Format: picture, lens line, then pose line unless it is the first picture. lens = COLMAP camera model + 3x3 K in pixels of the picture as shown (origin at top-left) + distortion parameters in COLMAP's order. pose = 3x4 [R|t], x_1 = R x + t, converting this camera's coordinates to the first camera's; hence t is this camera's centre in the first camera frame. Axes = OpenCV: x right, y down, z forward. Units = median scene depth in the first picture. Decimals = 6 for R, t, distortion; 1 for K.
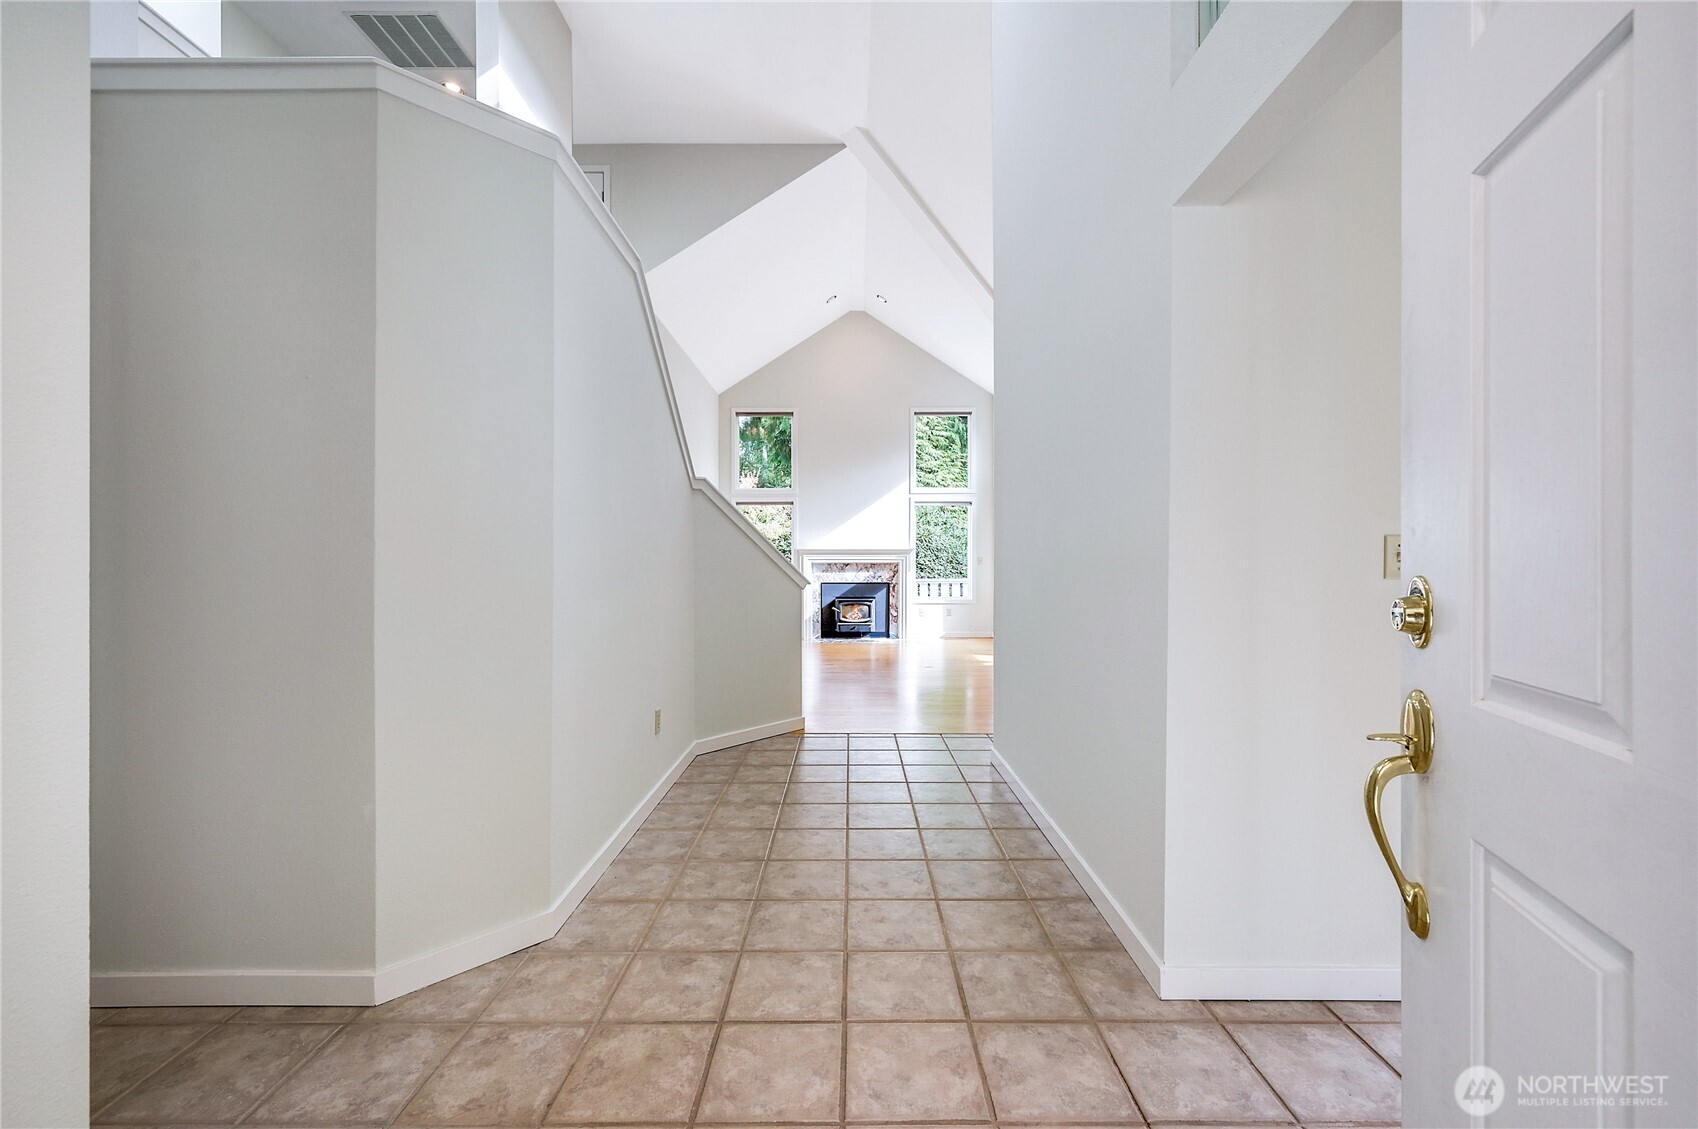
lens RADIAL K [[680.5, 0, 854.1], [0, 680.5, 577.2], [0, 0, 1]] dist [0.002093, -0.000374]
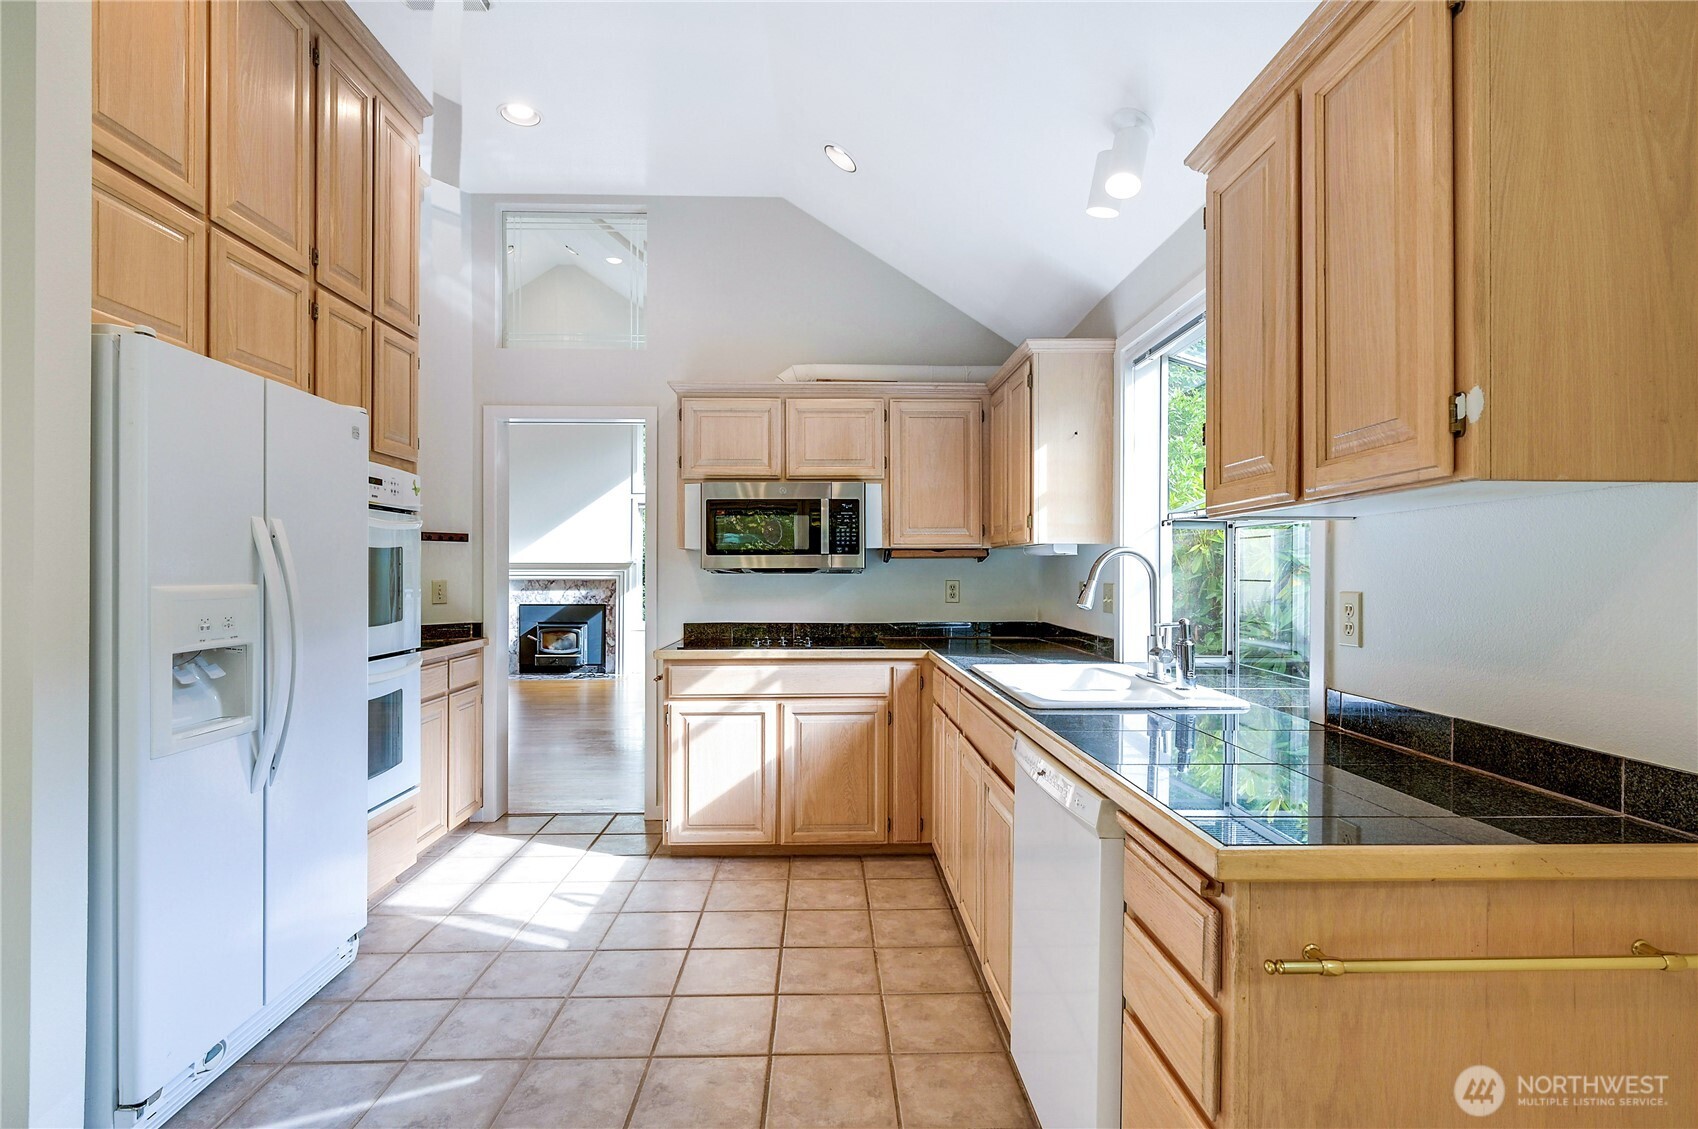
lens RADIAL K [[836.4, 0, 842.4], [0, 836.4, 566.8], [0, 0, 1]] dist [0.006433, -0.002400]
pose [[0.999732, 0.002100, 0.023044, 0.698629], [-0.001501, 0.999661, -0.025987, -0.024247], [-0.023090, 0.025945, 0.999397, 0.023067]]
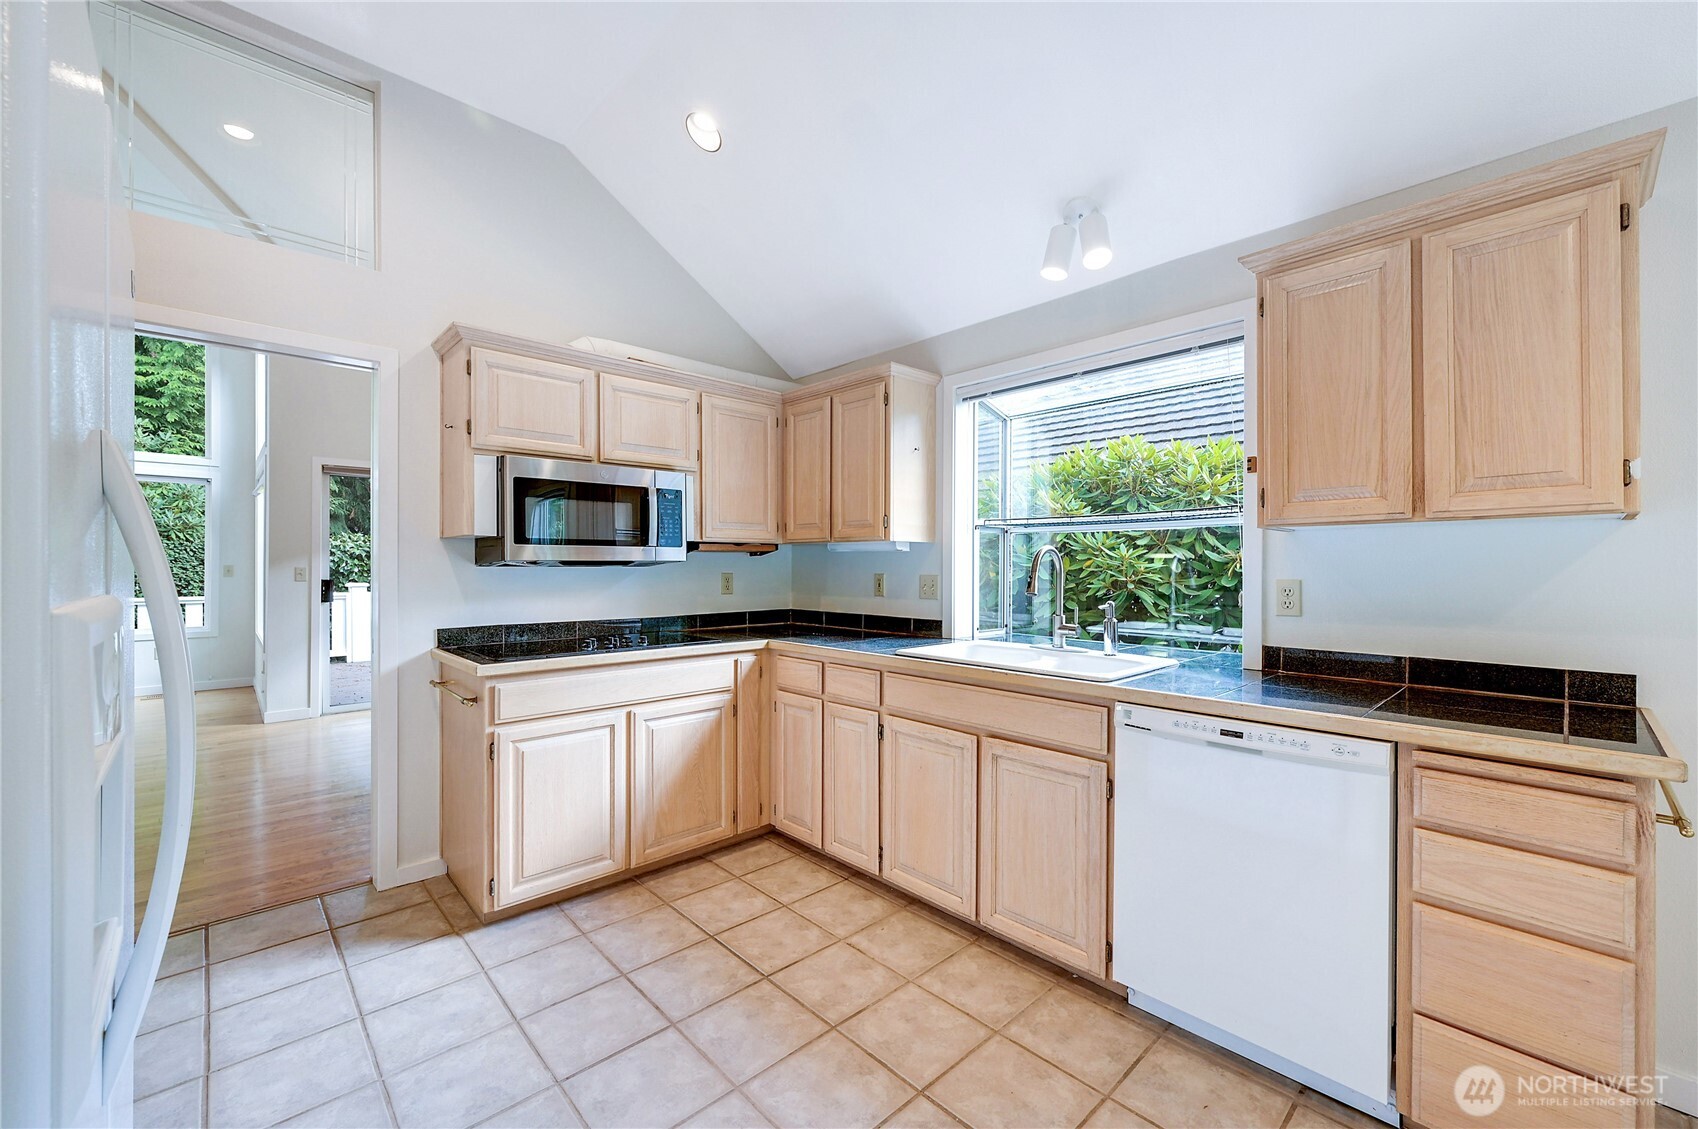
lens RADIAL K [[680.5, 0, 846.0], [0, 680.5, 564.6], [0, 0, 1]] dist [0.002093, -0.000374]
pose [[0.733059, 0.003576, 0.680156, 0.401566], [0.010626, 0.999804, -0.016708, -0.028581], [-0.680083, 0.019475, 0.732877, 0.265629]]
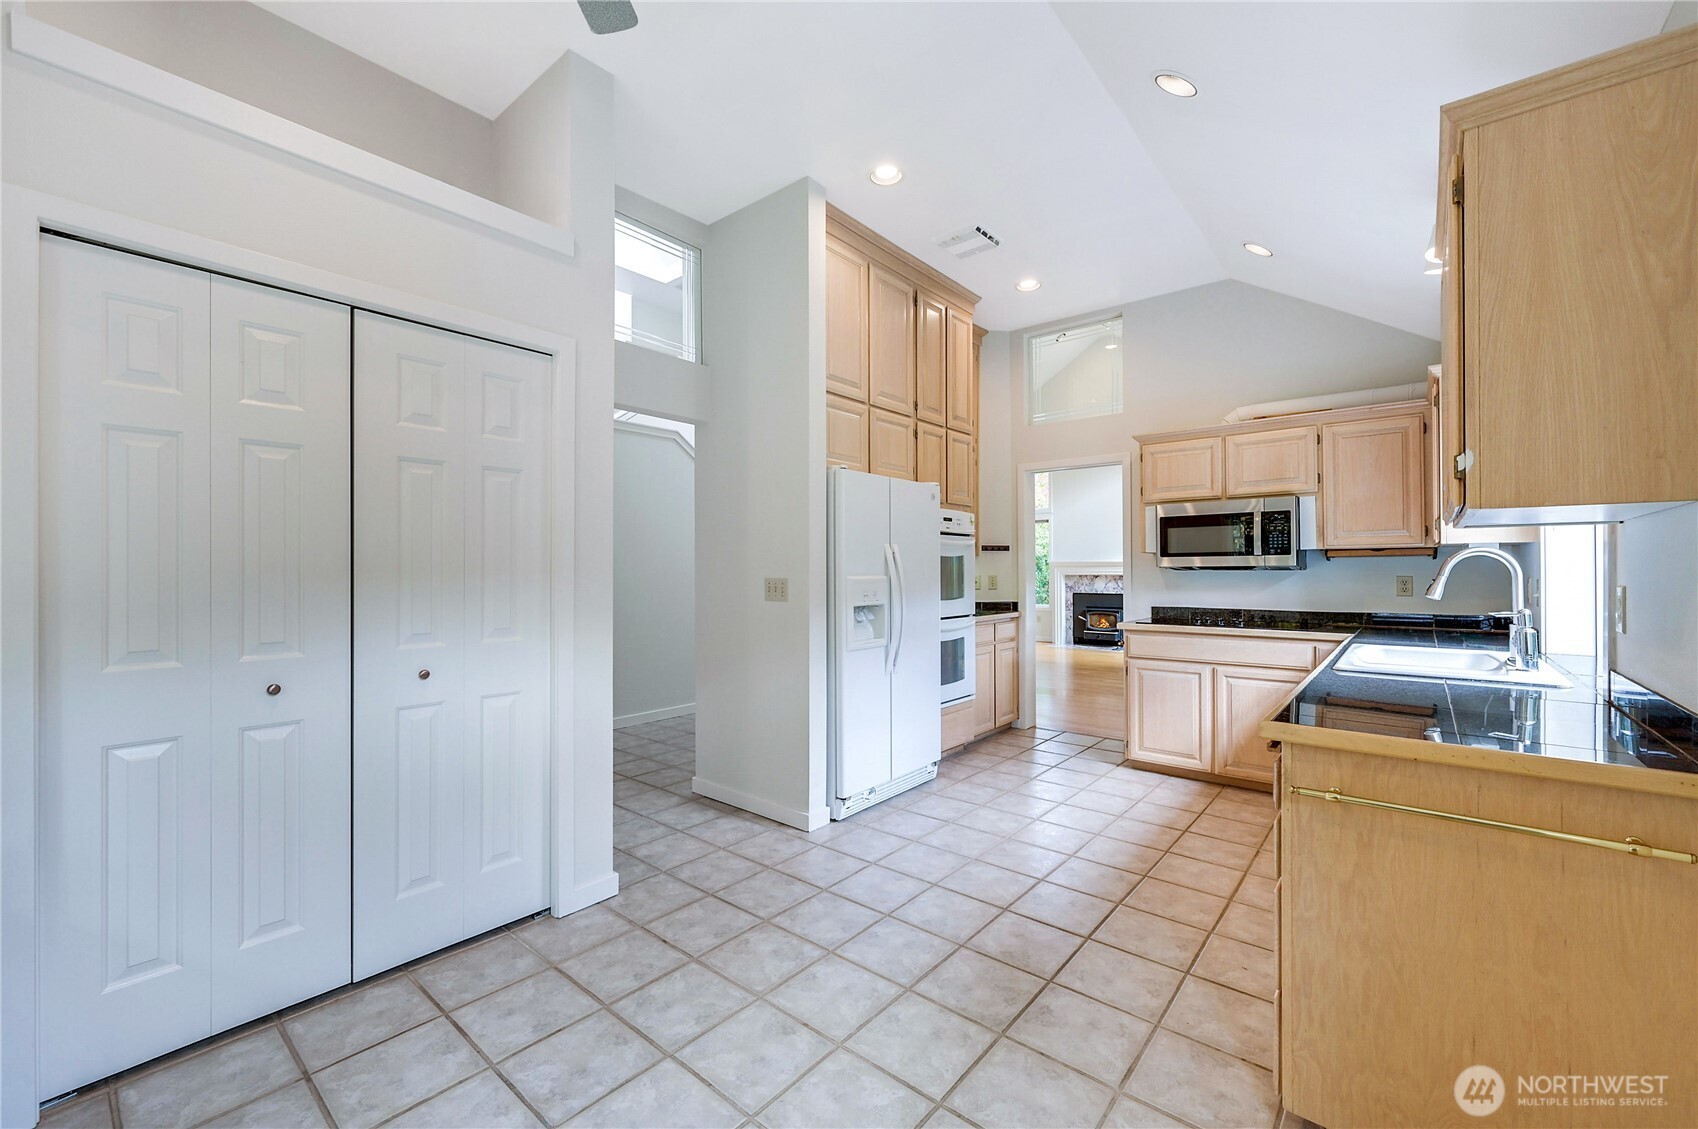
lens RADIAL K [[680.5, 0, 854.1], [0, 680.5, 562.2], [0, 0, 1]] dist [0.002093, -0.000374]
pose [[0.769171, -0.006896, -0.639006, 0.857452], [-0.011651, 0.999624, -0.024812, -0.022169], [0.638937, 0.026530, 0.768801, -0.133516]]
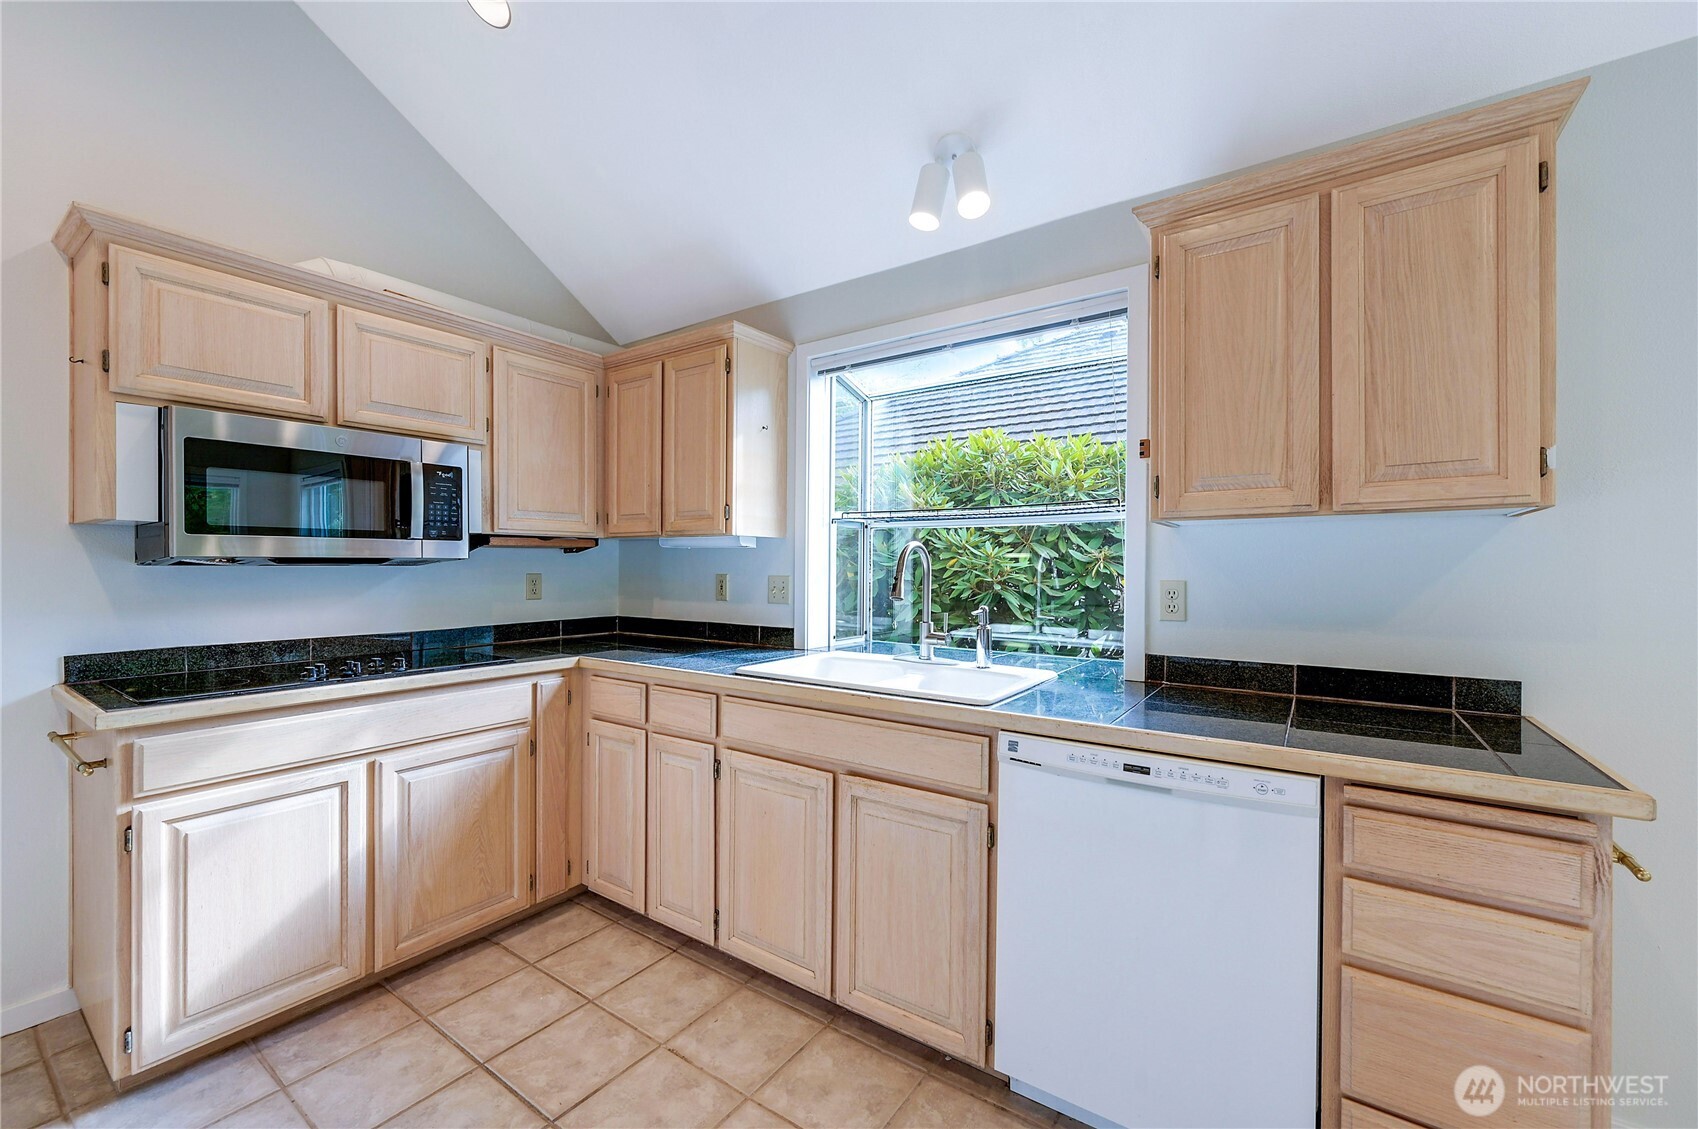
lens RADIAL K [[680.5, 0, 847.7], [0, 680.5, 566.7], [0, 0, 1]] dist [0.002093, -0.000374]
pose [[0.575564, 0.001592, 0.817755, 0.481331], [0.012185, 0.999870, -0.010523, -0.029591], [-0.817666, 0.016021, 0.575470, 0.323501]]
